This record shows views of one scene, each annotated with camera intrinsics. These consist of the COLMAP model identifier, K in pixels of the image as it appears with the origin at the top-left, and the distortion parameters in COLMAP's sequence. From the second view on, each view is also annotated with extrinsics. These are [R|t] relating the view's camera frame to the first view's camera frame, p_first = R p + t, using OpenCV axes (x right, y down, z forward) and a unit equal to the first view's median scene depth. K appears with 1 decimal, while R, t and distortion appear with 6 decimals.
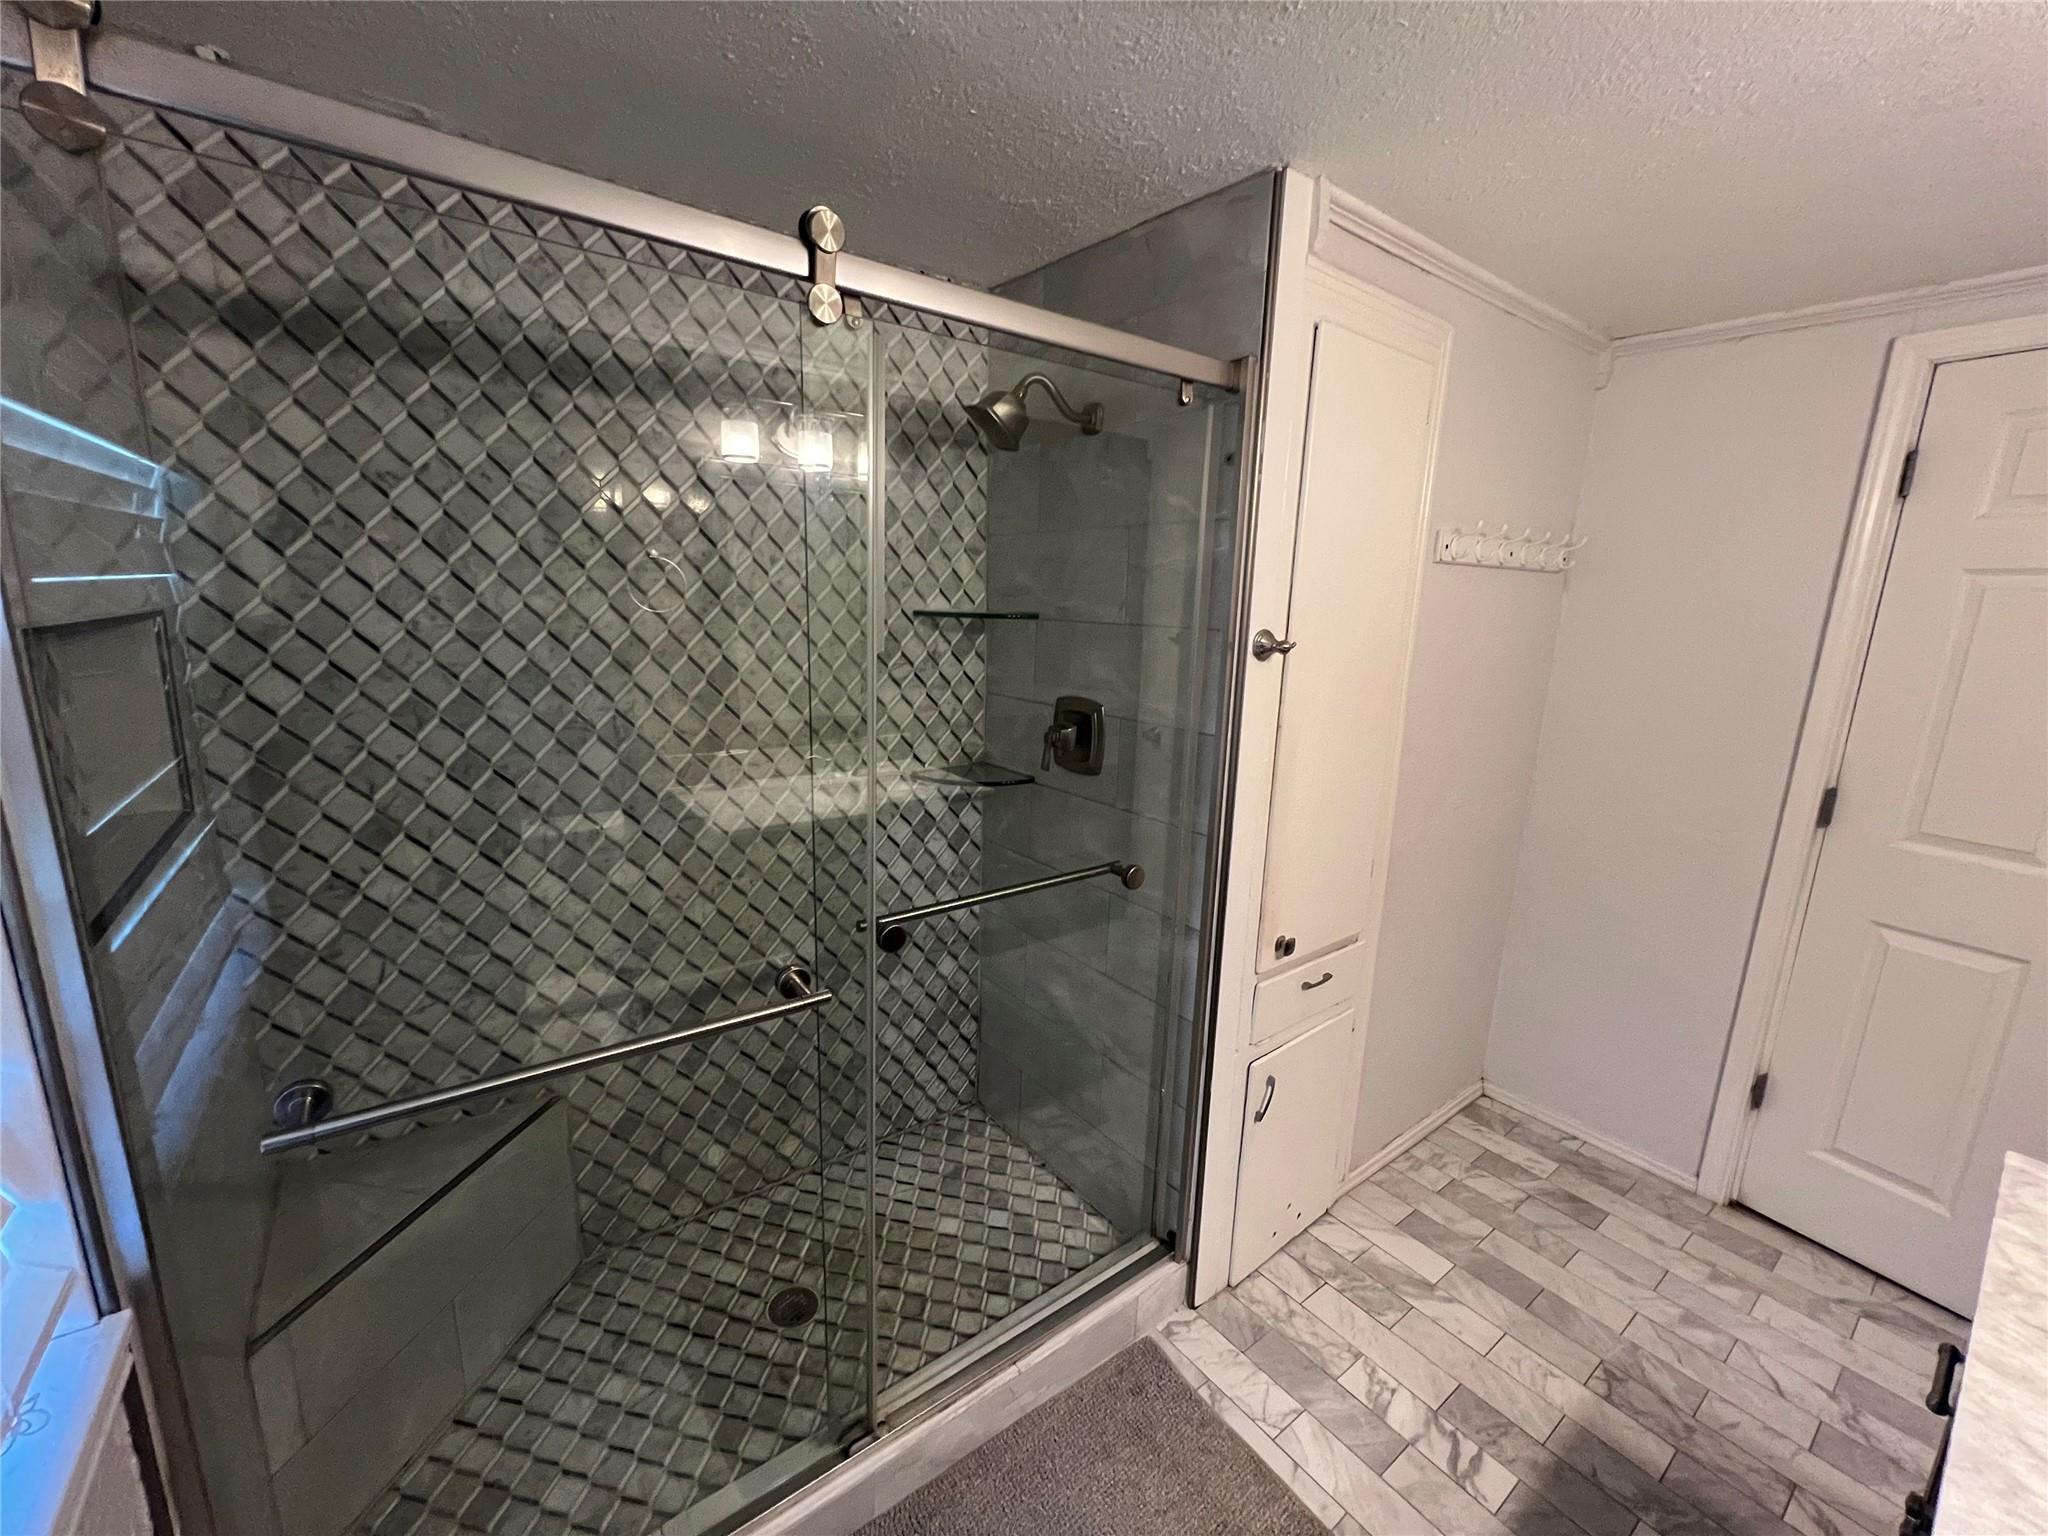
lens RADIAL K [[822.2, 0, 1027.2], [0, 822.2, 766.3], [0, 0, 1]] dist [-0.003244, -0.000117]
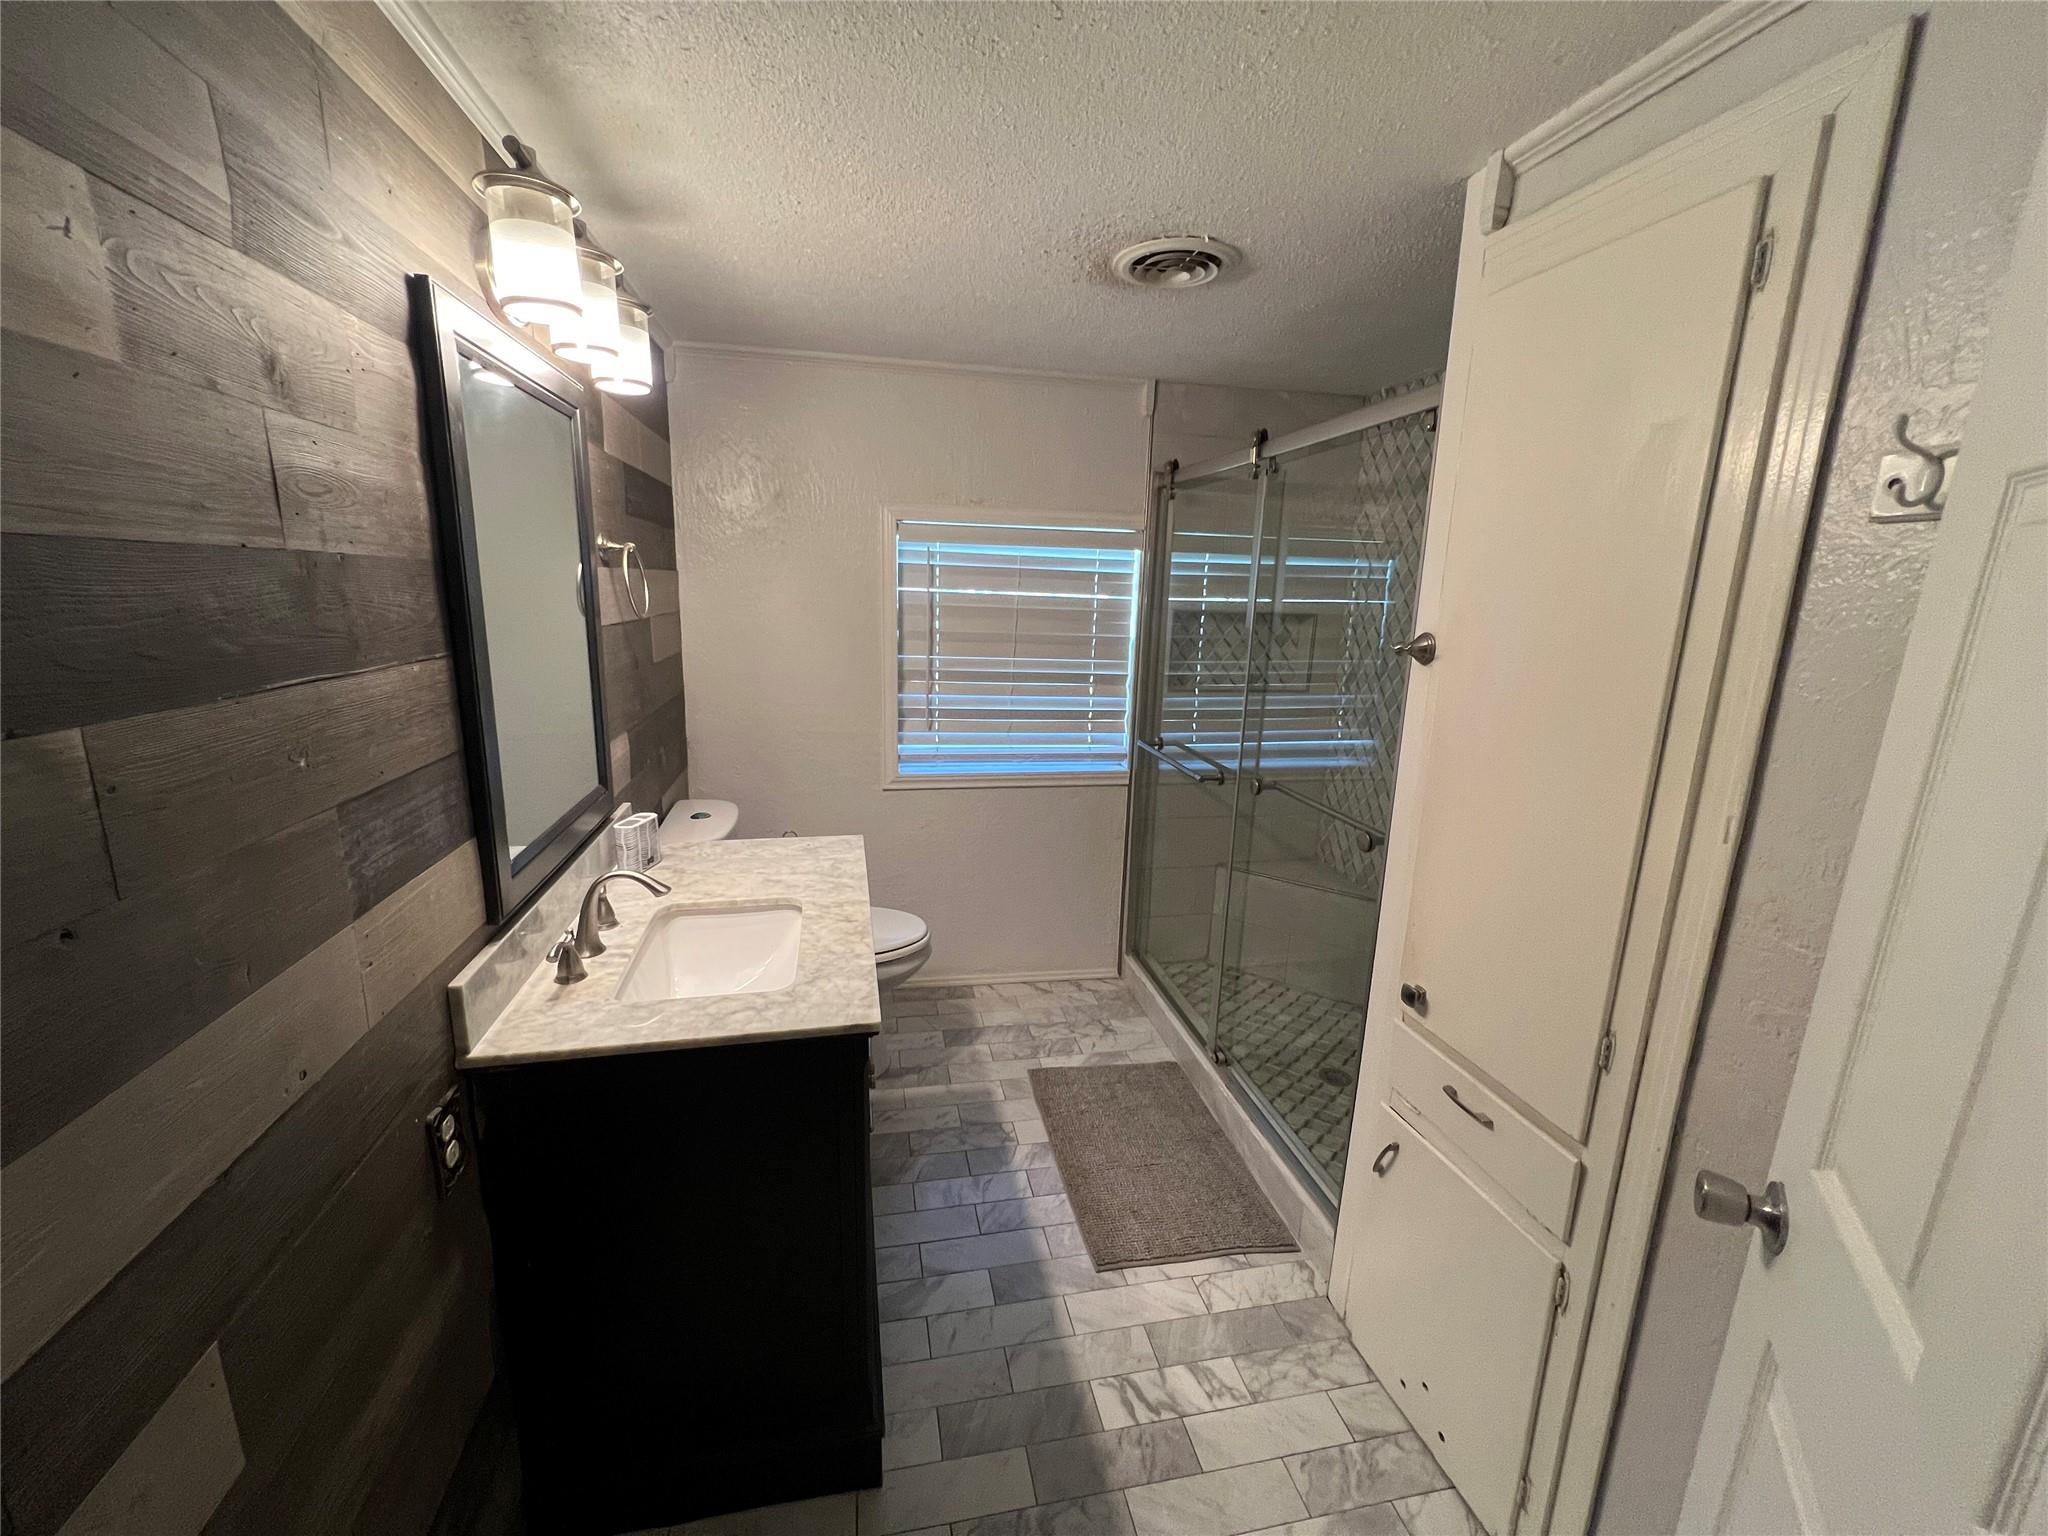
lens RADIAL K [[819.0, 0, 1020.0], [0, 819.0, 764.5], [0, 0, 1]] dist [0.000268, 0.000006]
pose [[-0.422090, 0.153852, -0.893404, 1.348949], [-0.228610, 0.935581, 0.269122, -0.168530], [0.877256, 0.317834, -0.359727, 0.941208]]
